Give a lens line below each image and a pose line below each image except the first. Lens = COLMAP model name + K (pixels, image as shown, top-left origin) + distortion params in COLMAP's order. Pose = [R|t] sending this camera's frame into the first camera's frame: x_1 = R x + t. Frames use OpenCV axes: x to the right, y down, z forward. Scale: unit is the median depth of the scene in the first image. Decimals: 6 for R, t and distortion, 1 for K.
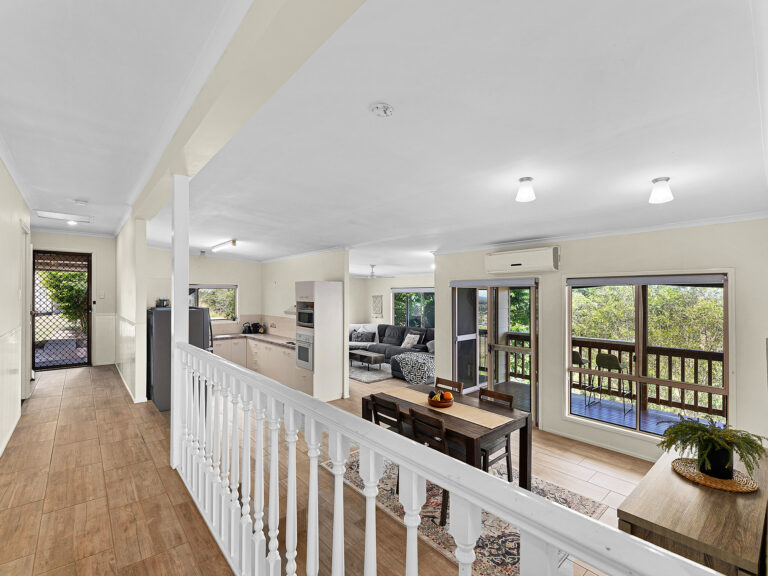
lens RADIAL K [[356.7, 0, 382.8], [0, 356.7, 290.8], [0, 0, 1]] dist [0.002148, 0.000280]
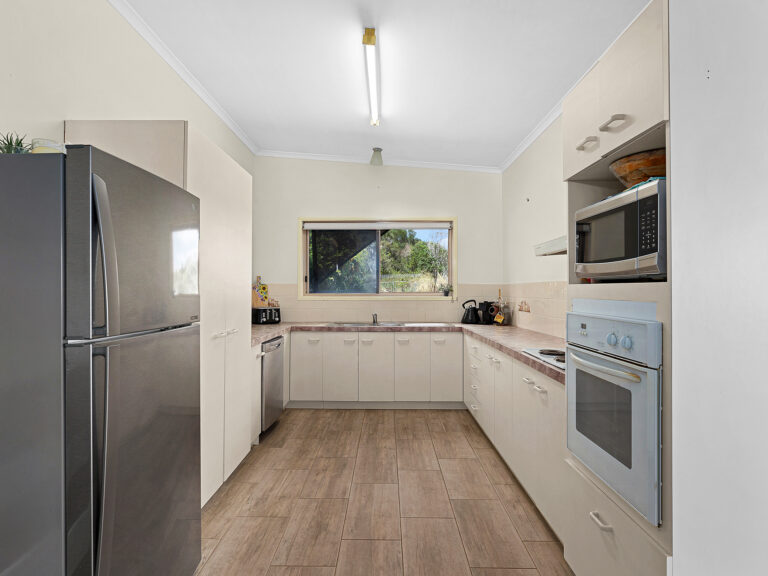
lens RADIAL K [[409.6, 0, 383.6], [0, 409.6, 288.2], [0, 0, 1]] dist [0.016901, -0.000104]
pose [[0.752219, -0.004886, -0.658895, -0.191503], [0.003530, 0.999988, -0.003385, 0.126365], [0.658904, 0.000220, 0.752227, 0.882315]]
